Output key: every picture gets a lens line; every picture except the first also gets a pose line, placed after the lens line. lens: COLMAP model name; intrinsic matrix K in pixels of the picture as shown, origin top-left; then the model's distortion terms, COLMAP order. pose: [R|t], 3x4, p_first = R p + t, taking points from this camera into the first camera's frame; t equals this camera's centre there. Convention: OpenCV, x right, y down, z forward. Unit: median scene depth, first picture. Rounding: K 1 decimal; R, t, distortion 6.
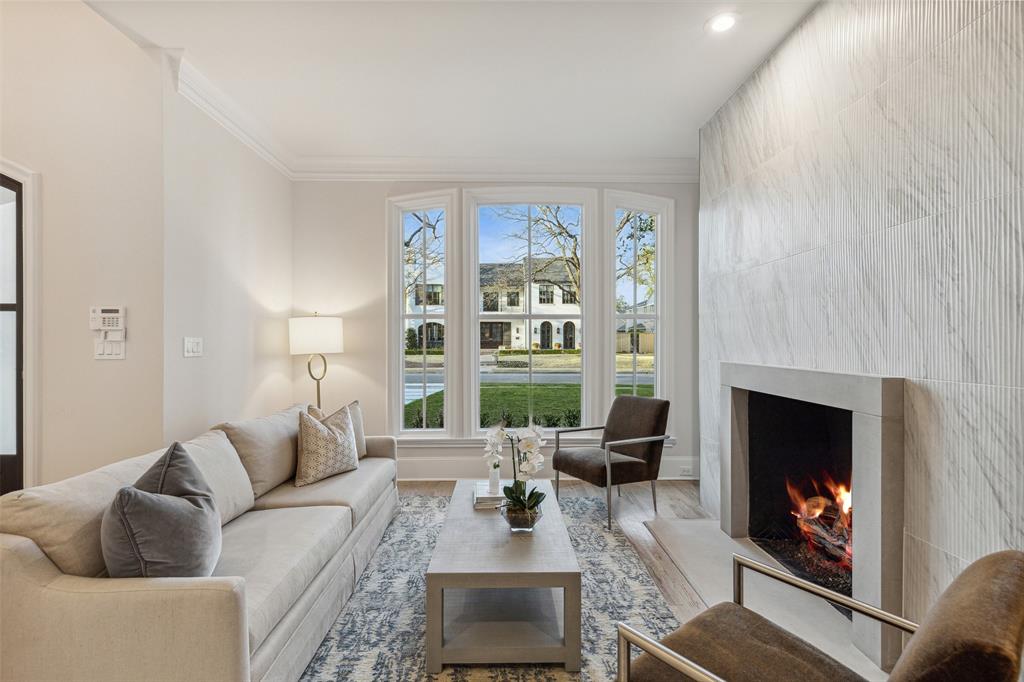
lens RADIAL K [[466.7, 0, 511.7], [0, 466.7, 341.5], [0, 0, 1]] dist [0.012346, -0.002082]
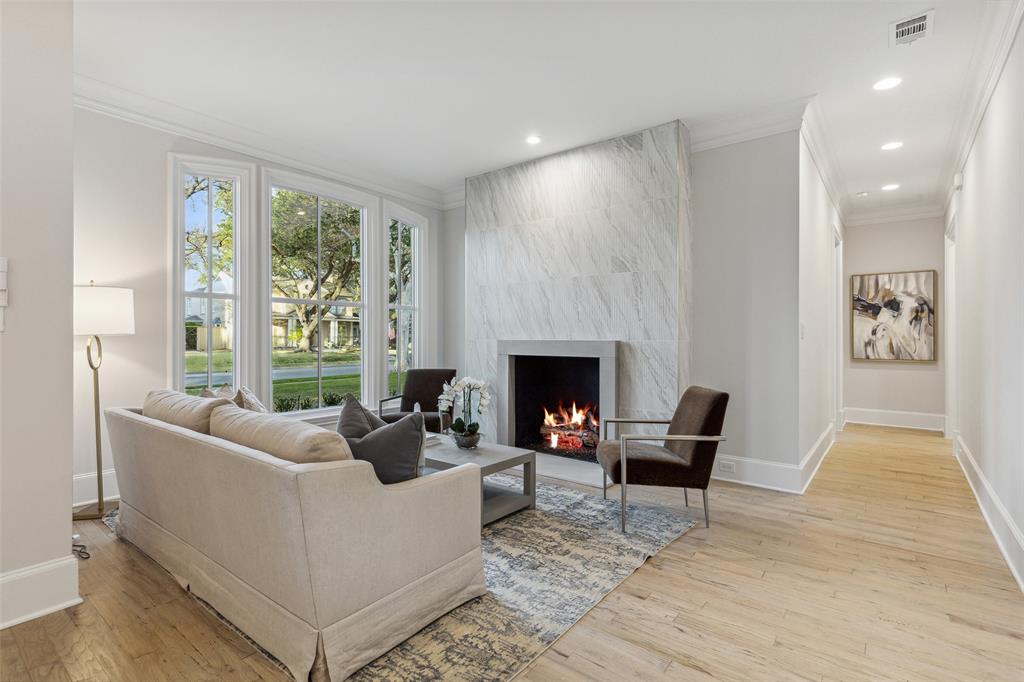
lens RADIAL K [[486.2, 0, 512.5], [0, 486.2, 339.7], [0, 0, 1]] dist [0.003252, -0.000627]
pose [[0.628652, -0.003032, 0.777681, -0.890888], [-0.000319, 0.999991, 0.004157, 0.042152], [-0.777687, -0.002862, 0.628646, -0.055281]]
